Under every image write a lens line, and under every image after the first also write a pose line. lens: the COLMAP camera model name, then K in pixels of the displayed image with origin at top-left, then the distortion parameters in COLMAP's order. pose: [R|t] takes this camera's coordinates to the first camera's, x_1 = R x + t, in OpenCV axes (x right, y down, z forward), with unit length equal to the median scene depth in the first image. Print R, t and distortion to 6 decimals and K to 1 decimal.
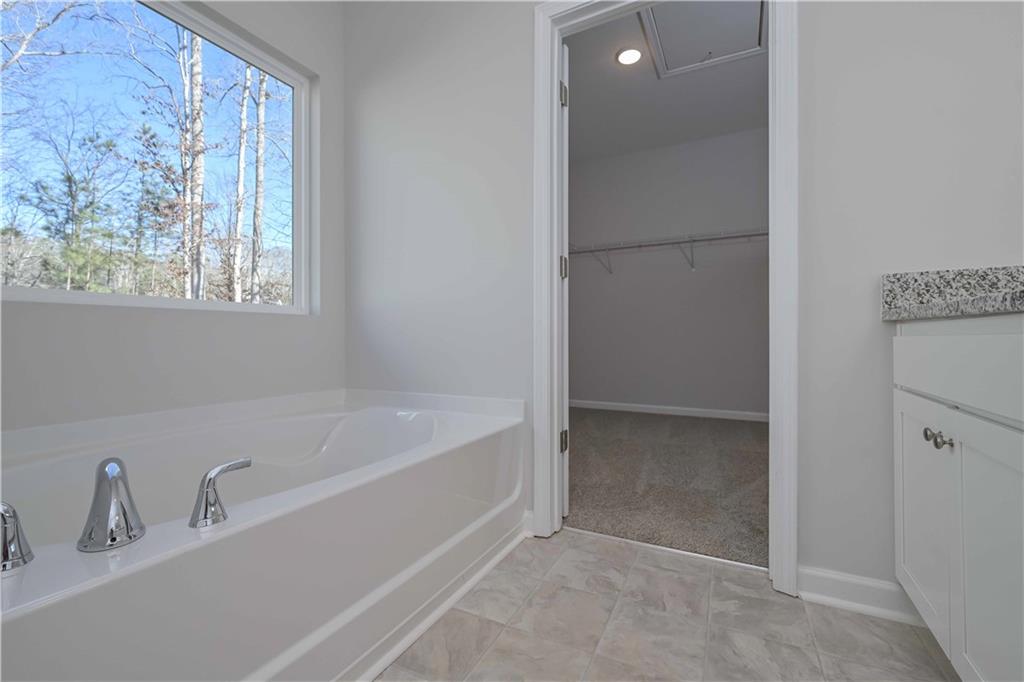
lens RADIAL K [[422.0, 0, 503.1], [0, 422.0, 335.0], [0, 0, 1]] dist [0.001462, 0.000084]
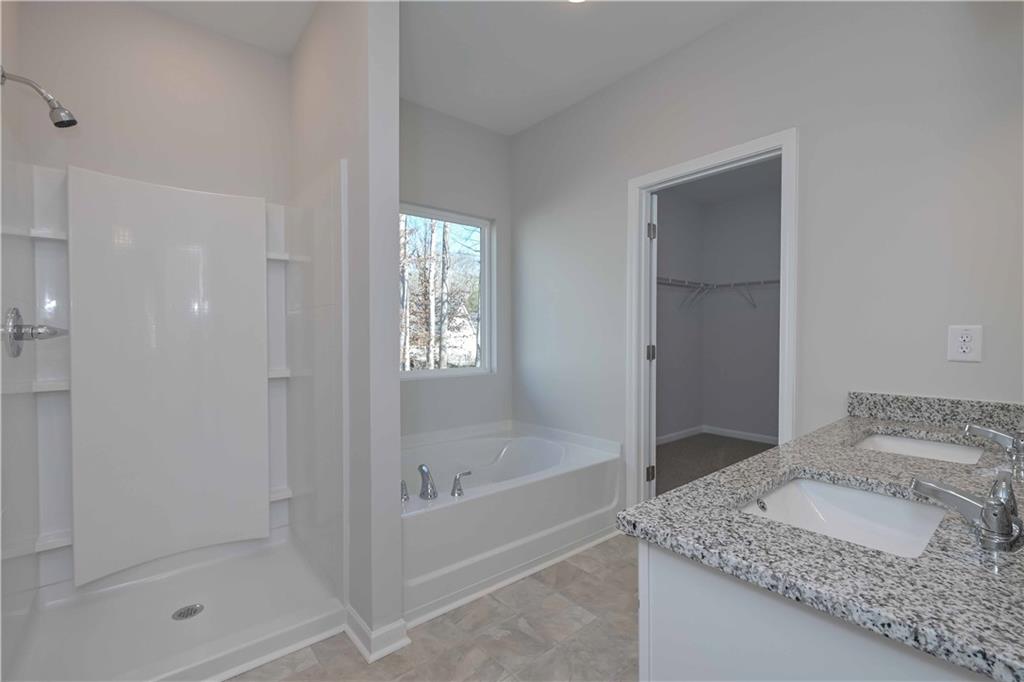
lens RADIAL K [[422.0, 0, 503.1], [0, 422.0, 335.0], [0, 0, 1]] dist [0.001462, 0.000084]
pose [[0.924033, -0.002371, -0.382304, 0.247654], [0.000954, 0.999992, -0.003898, -0.236574], [0.382310, 0.003237, 0.924028, -0.580258]]
